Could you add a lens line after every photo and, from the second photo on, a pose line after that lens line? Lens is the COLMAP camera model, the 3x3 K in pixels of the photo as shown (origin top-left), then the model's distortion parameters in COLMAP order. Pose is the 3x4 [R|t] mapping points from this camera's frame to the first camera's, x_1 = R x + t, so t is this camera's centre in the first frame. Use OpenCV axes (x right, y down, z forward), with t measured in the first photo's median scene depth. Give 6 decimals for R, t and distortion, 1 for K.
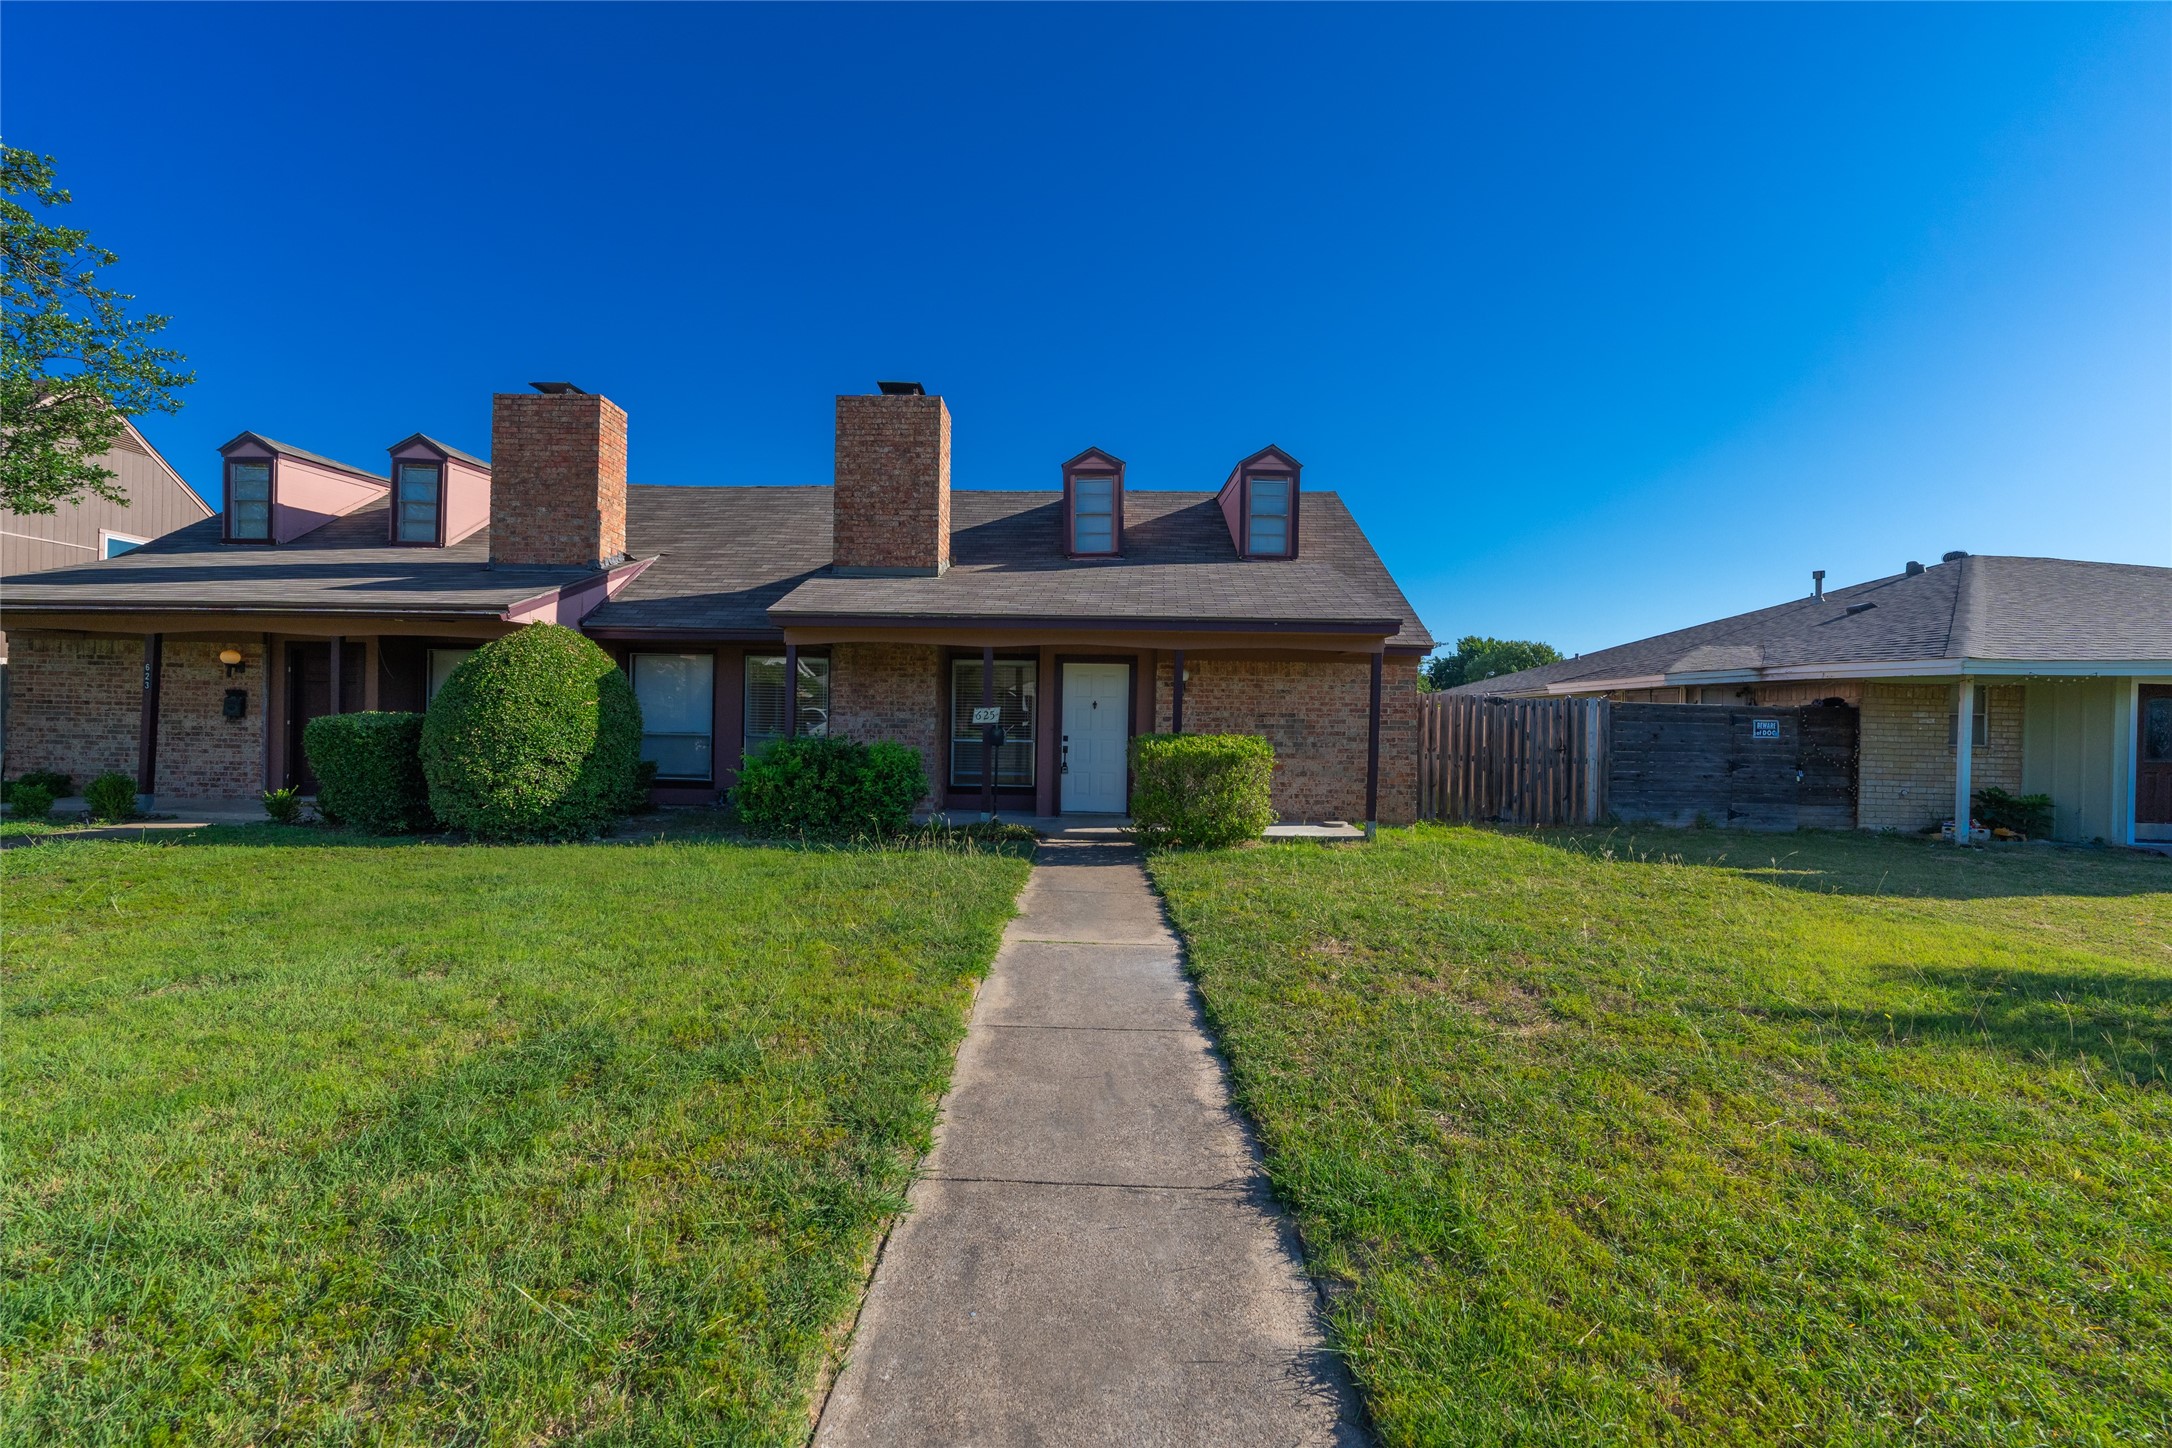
lens RADIAL K [[870.6, 0, 1083.3], [0, 870.6, 727.7], [0, 0, 1]] dist [-0.000666, -0.000248]
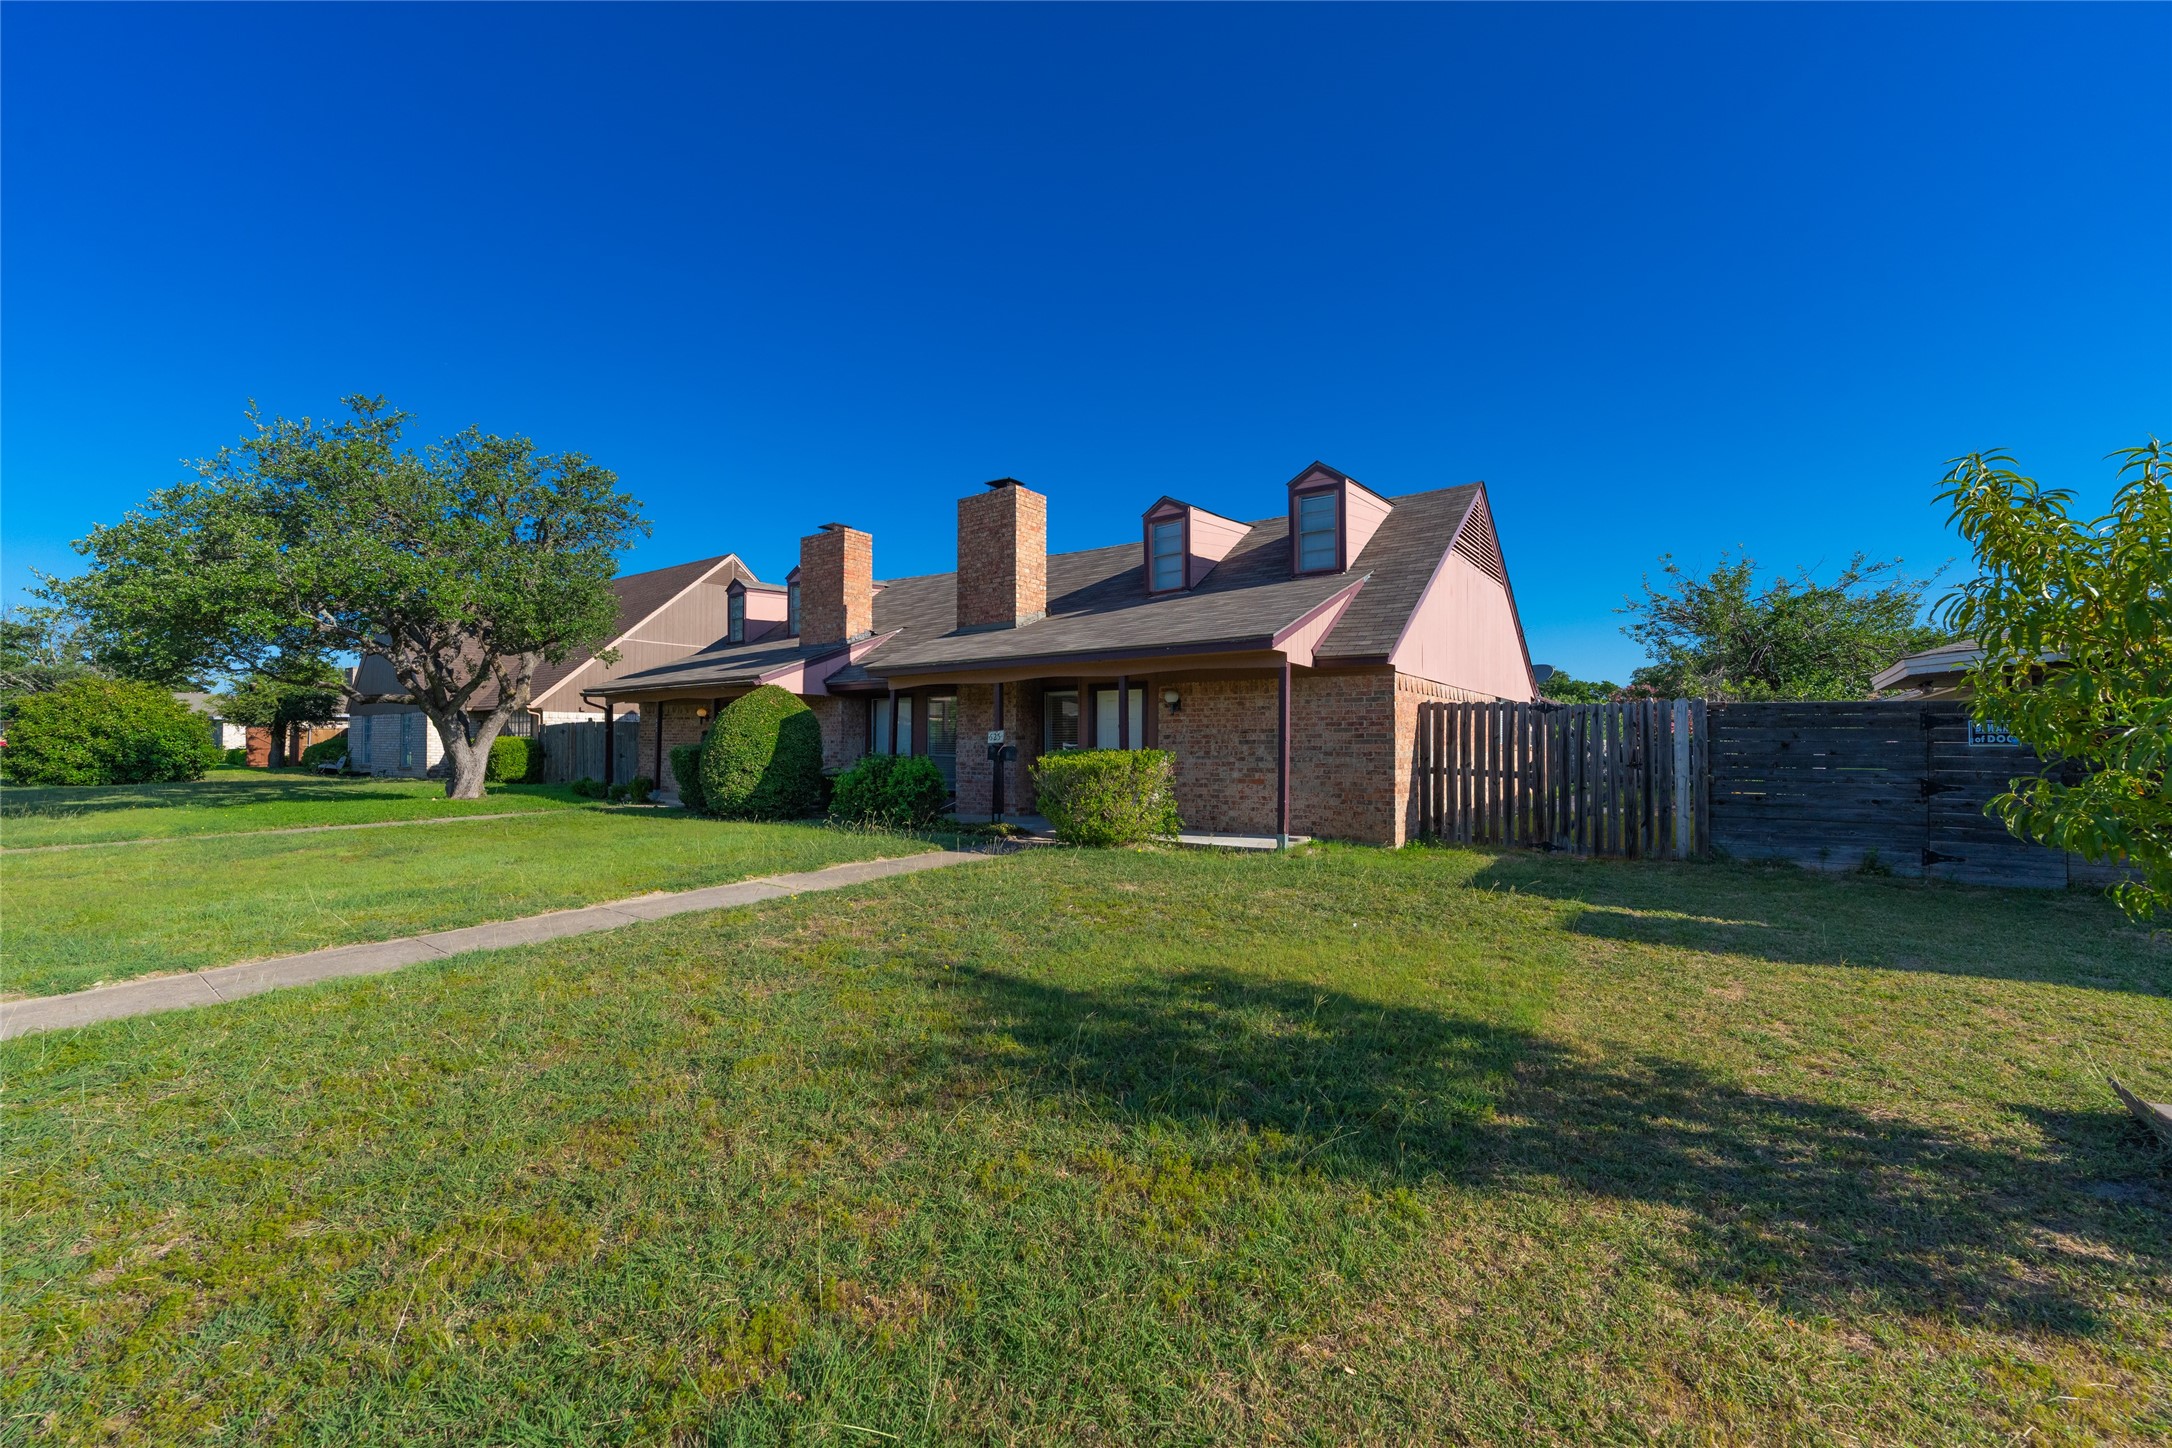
lens RADIAL K [[870.6, 0, 1083.3], [0, 870.6, 727.7], [0, 0, 1]] dist [-0.000666, -0.000248]
pose [[0.807156, -0.027024, -0.589719, 0.648726], [0.010077, 0.999437, -0.032007, 0.012344], [0.590252, 0.019892, 0.806974, 0.042845]]
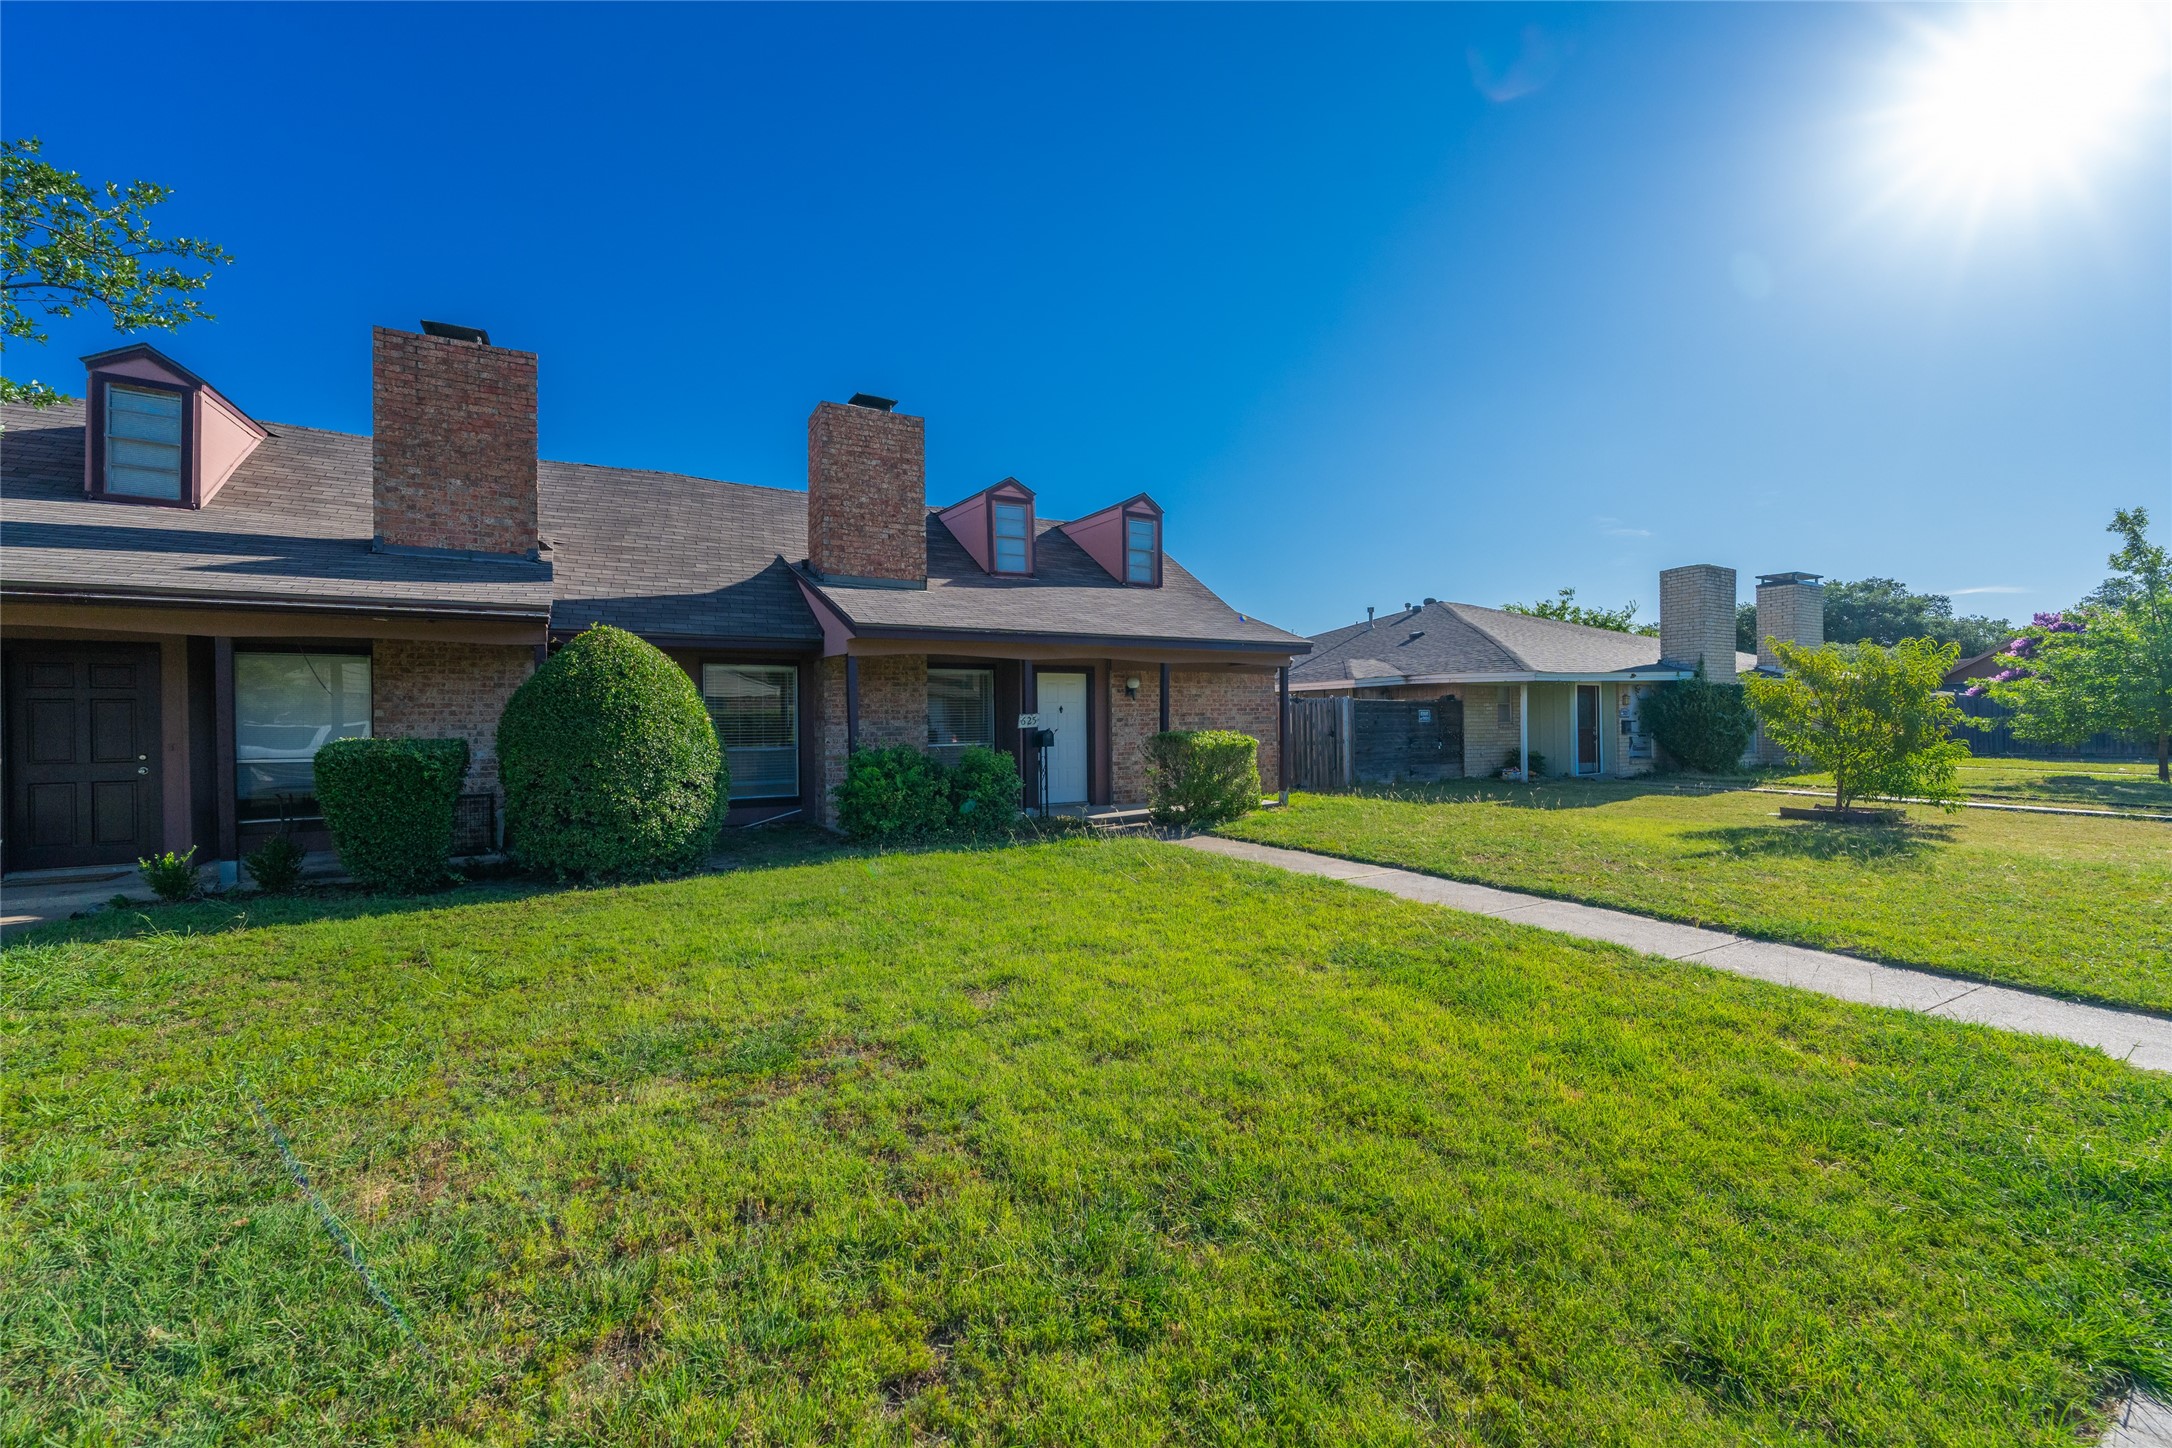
lens RADIAL K [[867.2, 0, 1086.0], [0, 867.2, 724.0], [0, 0, 1]] dist [-0.001972, 0.000121]
pose [[0.852428, -0.029915, 0.521988, -0.551139], [0.030778, 0.999502, 0.007020, -0.013688], [-0.521938, 0.010082, 0.852924, 0.010521]]
